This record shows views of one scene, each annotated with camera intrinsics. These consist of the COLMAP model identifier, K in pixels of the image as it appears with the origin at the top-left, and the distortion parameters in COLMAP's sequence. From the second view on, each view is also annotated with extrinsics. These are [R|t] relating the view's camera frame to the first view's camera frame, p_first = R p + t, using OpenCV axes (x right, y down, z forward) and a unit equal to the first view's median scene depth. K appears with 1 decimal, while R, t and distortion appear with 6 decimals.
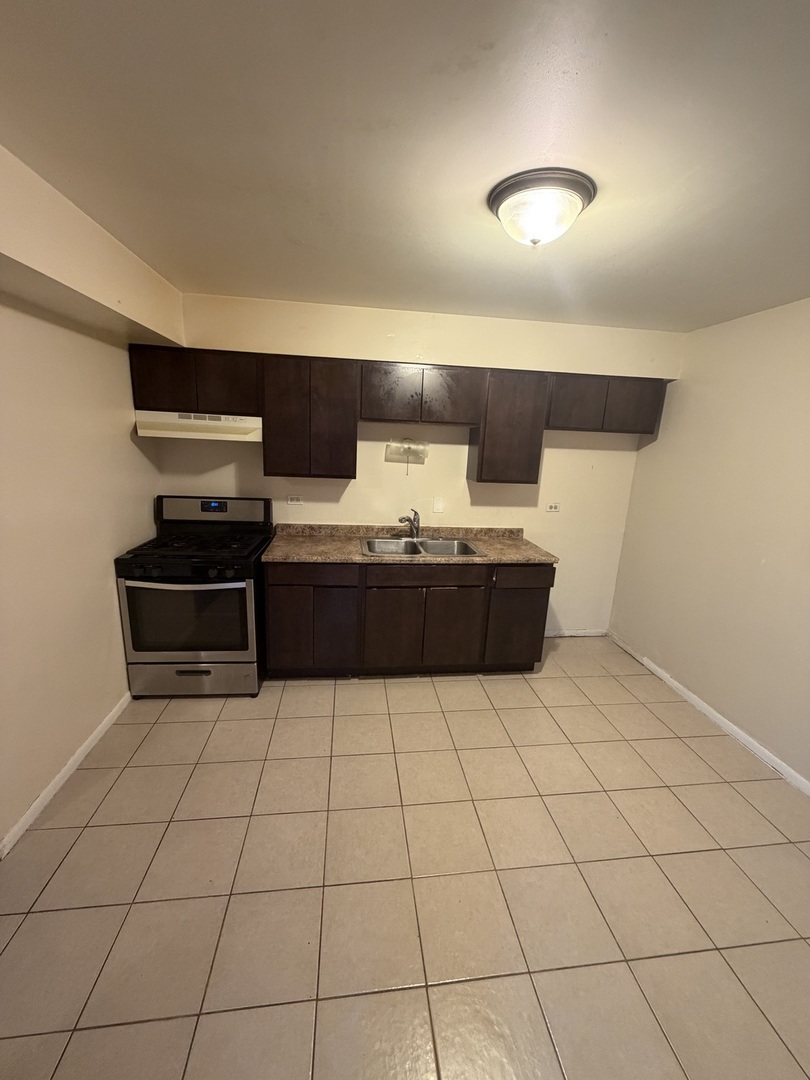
lens RADIAL K [[432.6, 0, 405.0], [0, 432.6, 540.0], [0, 0, 1]] dist [0.000272, 0.000234]
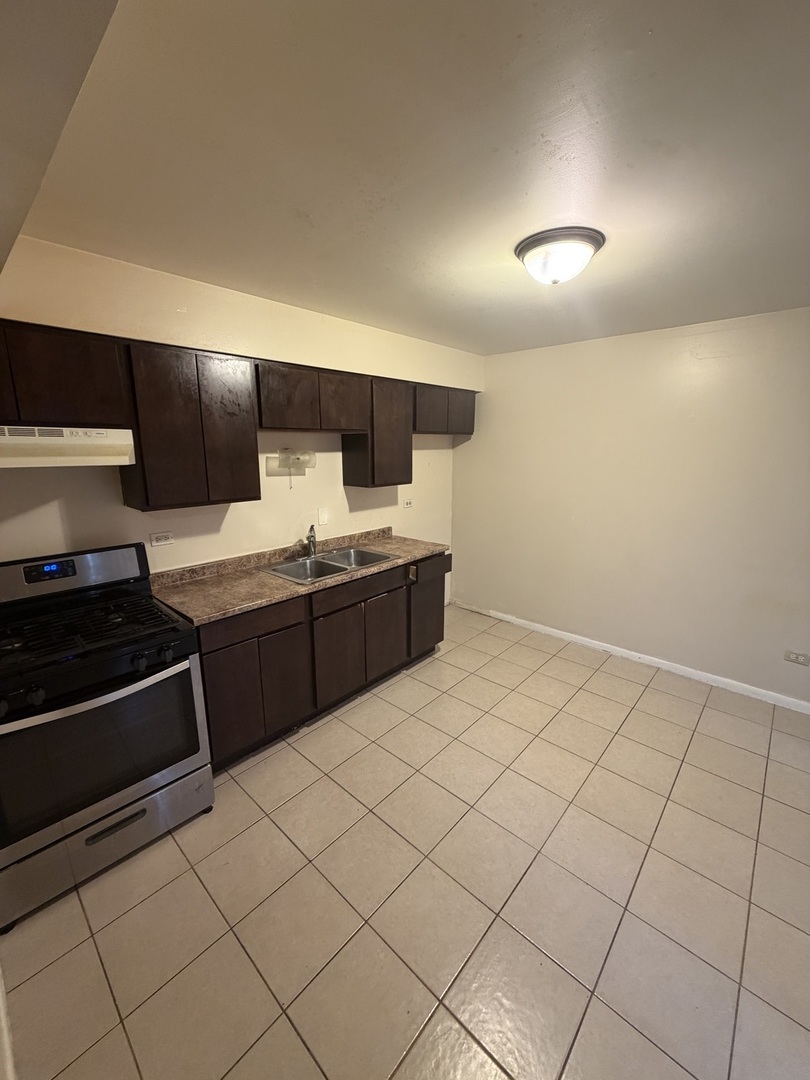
lens RADIAL K [[432.6, 0, 405.0], [0, 432.6, 540.0], [0, 0, 1]] dist [0.000272, 0.000234]
pose [[0.758555, -0.185980, 0.624504, -0.428337], [0.188206, 0.980089, 0.063271, -0.063392], [-0.623837, 0.069541, 0.778454, 0.174616]]
